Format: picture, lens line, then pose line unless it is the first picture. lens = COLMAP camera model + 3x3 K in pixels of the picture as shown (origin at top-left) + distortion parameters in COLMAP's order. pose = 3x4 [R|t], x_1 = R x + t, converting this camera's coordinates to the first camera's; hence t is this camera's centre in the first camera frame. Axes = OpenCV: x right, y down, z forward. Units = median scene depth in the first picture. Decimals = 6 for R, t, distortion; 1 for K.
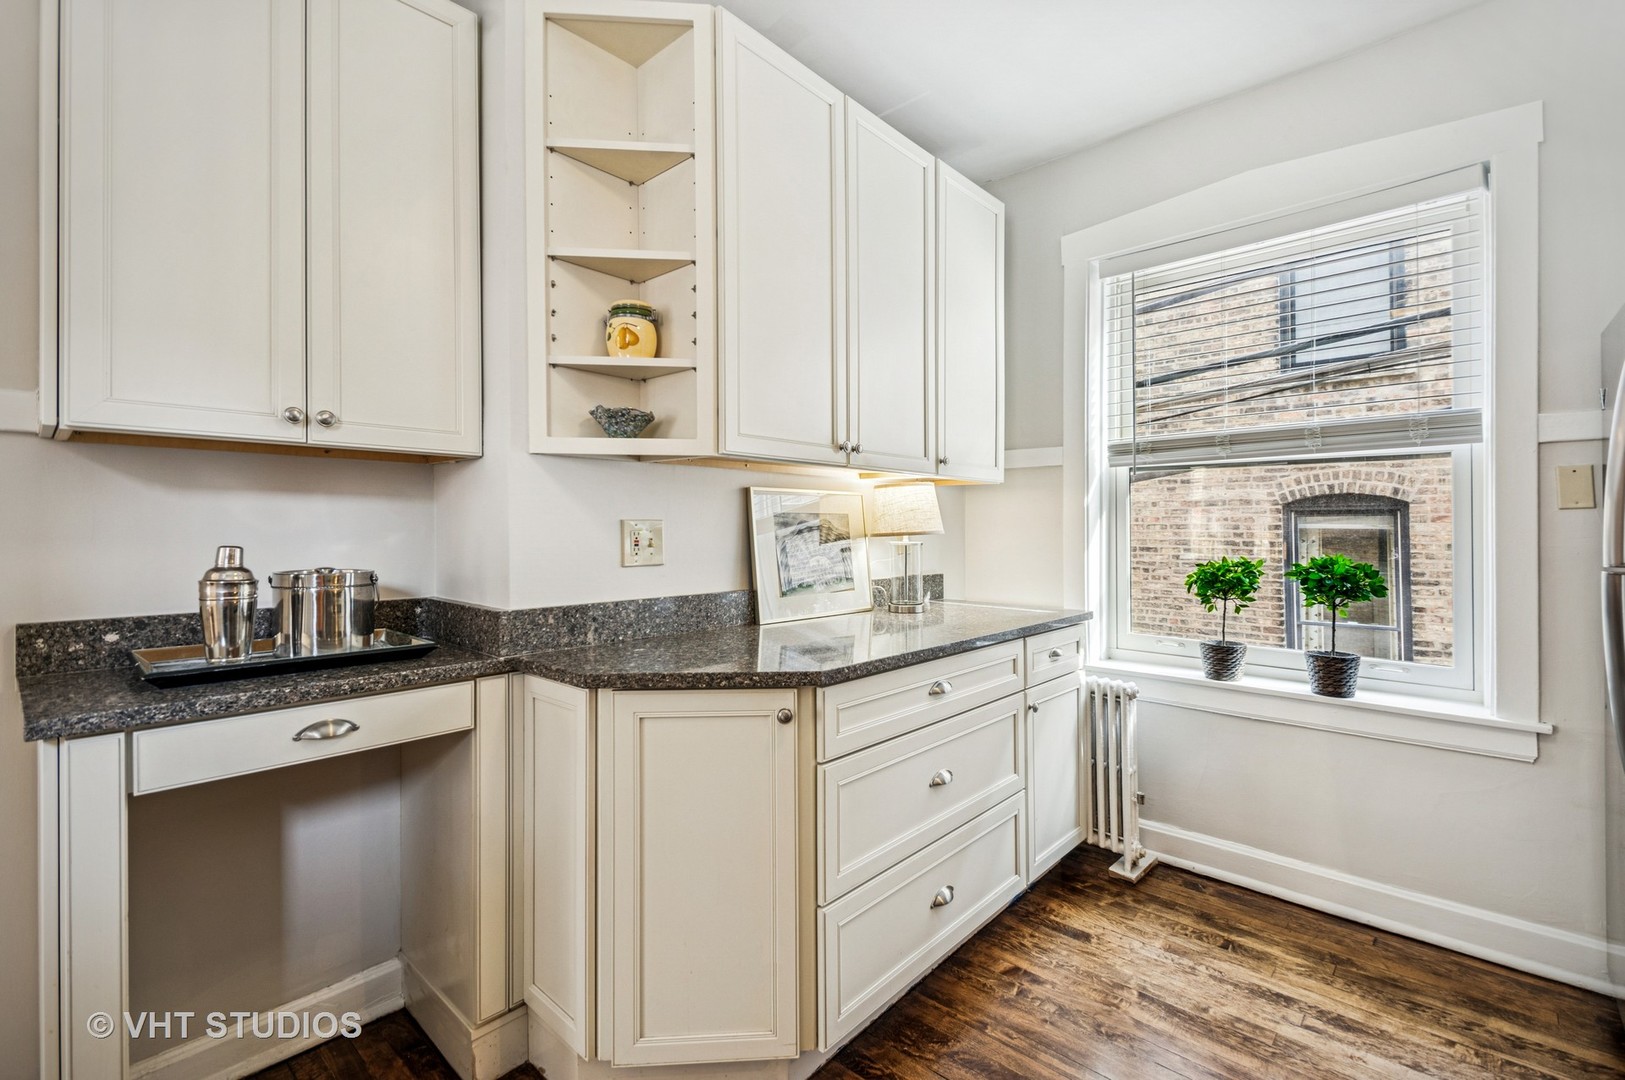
lens RADIAL K [[731.0, 0, 837.0], [0, 731.0, 517.4], [0, 0, 1]] dist [0.013172, -0.004614]
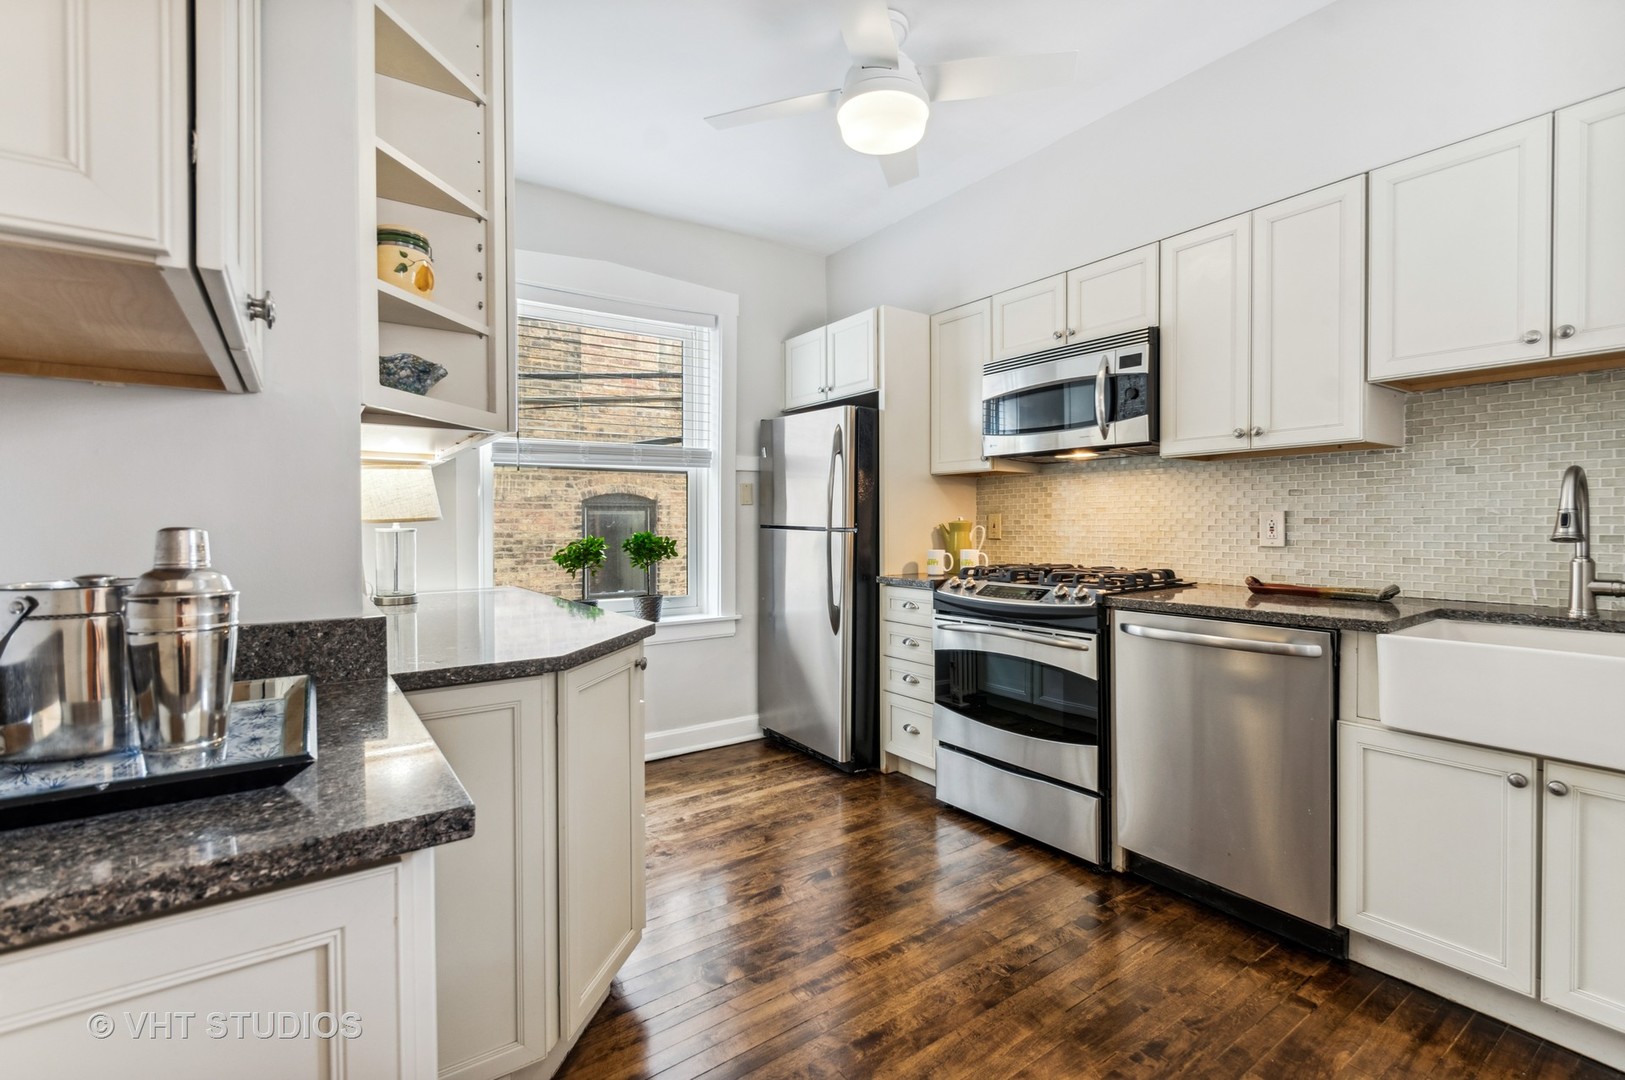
lens RADIAL K [[731.0, 0, 820.1], [0, 731.0, 534.3], [0, 0, 1]] dist [0.013172, -0.004614]
pose [[0.245551, -0.021781, 0.969139, -0.967574], [-0.003088, 0.999725, 0.023250, 0.024558], [-0.969379, -0.008701, 0.245416, 0.351029]]
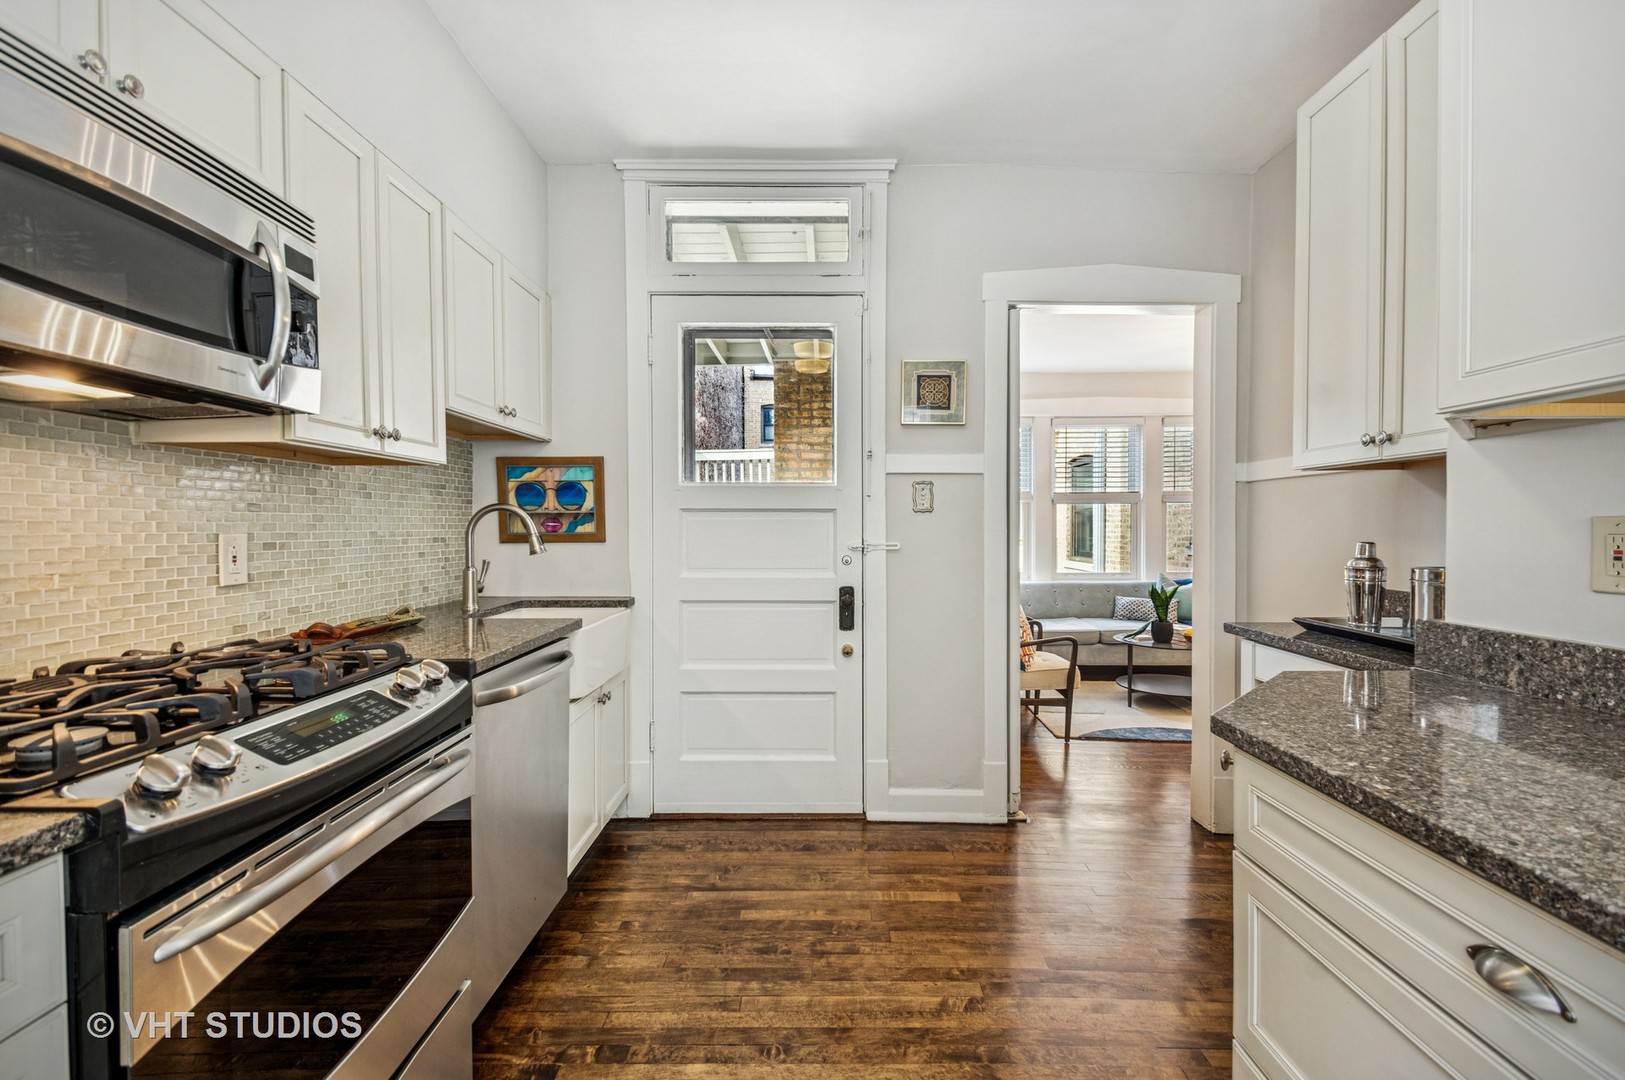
lens RADIAL K [[731.0, 0, 821.8], [0, 731.0, 544.5], [0, 0, 1]] dist [0.013172, -0.004614]
pose [[-0.752112, 0.013782, -0.658892, 0.658781], [0.004926, 0.999871, 0.015291, 0.014183], [0.659017, 0.008255, -0.752083, 1.085414]]
